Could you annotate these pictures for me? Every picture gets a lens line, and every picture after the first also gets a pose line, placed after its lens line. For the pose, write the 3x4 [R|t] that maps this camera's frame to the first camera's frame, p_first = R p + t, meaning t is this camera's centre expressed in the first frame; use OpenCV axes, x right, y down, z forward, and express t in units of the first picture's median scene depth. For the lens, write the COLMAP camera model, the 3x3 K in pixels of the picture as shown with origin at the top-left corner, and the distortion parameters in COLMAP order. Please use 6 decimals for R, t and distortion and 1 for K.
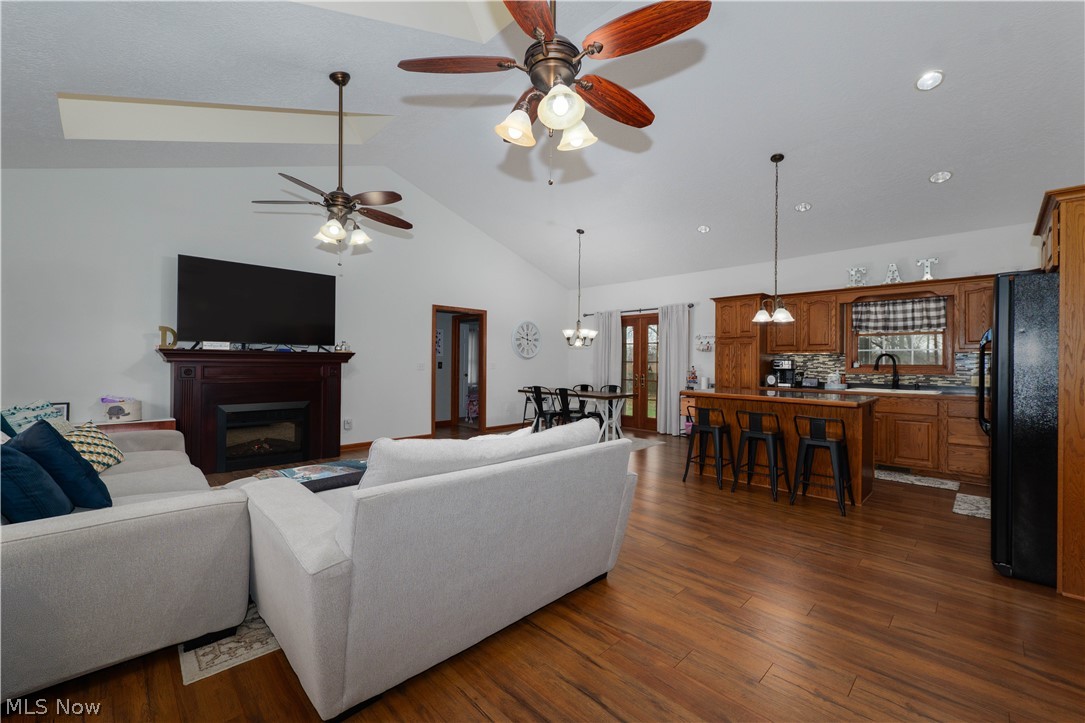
lens RADIAL K [[441.2, 0, 540.6], [0, 441.2, 360.8], [0, 0, 1]] dist [0.000163, -0.000327]
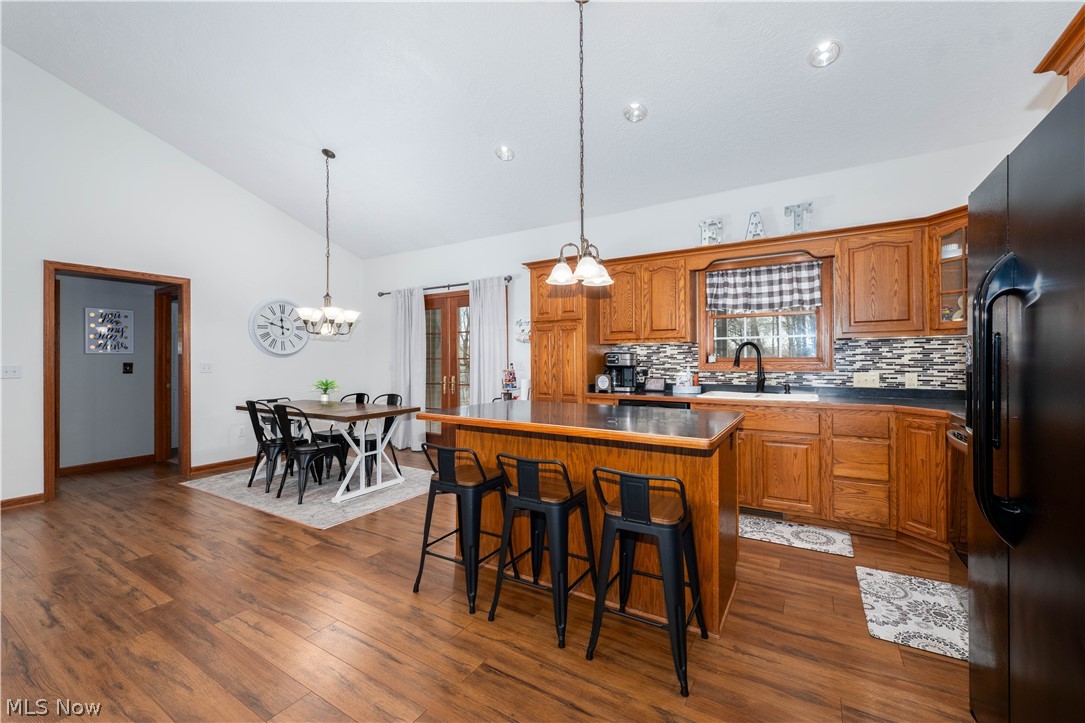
lens RADIAL K [[441.2, 0, 543.0], [0, 441.2, 358.6], [0, 0, 1]] dist [0.000163, -0.000327]
pose [[0.969821, -0.012298, 0.243506, 0.266910], [0.012228, 0.999924, 0.001800, 0.004260], [-0.243509, 0.001232, 0.969898, 0.361513]]
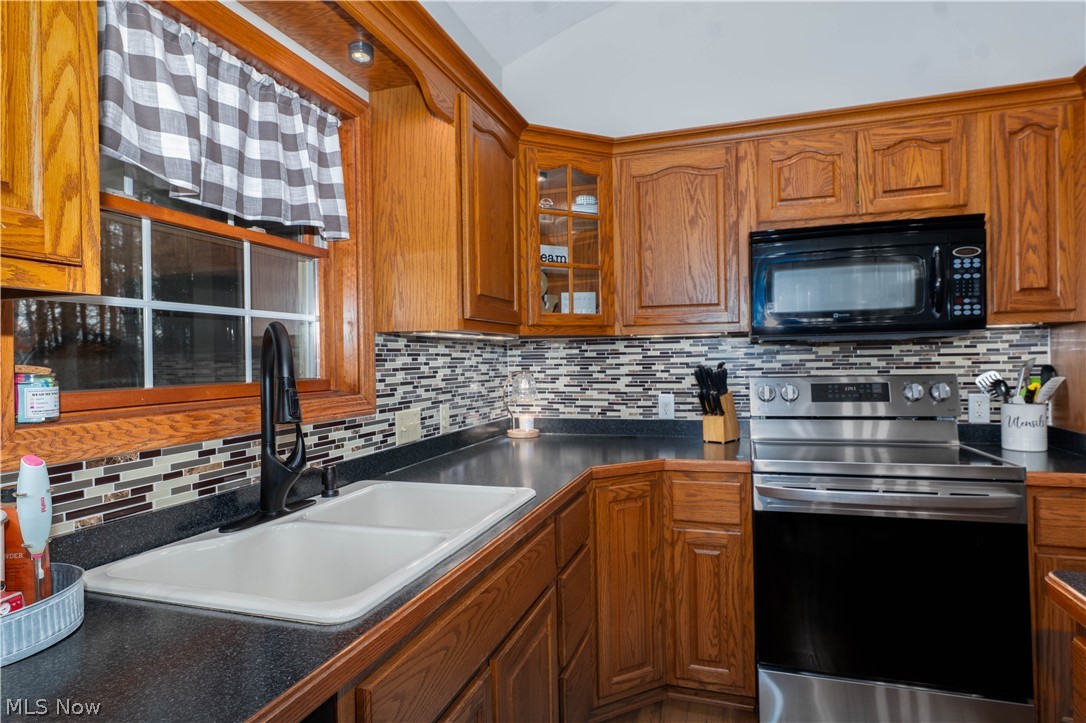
lens RADIAL K [[597.0, 0, 540.6], [0, 597.0, 359.1], [0, 0, 1]] dist [-0.002508, -0.000982]
pose [[-0.450357, 0.009196, 0.892801, 0.471205], [0.021926, 0.999759, 0.000762, 0.000363], [-0.892579, 0.019919, -0.450451, 0.908847]]
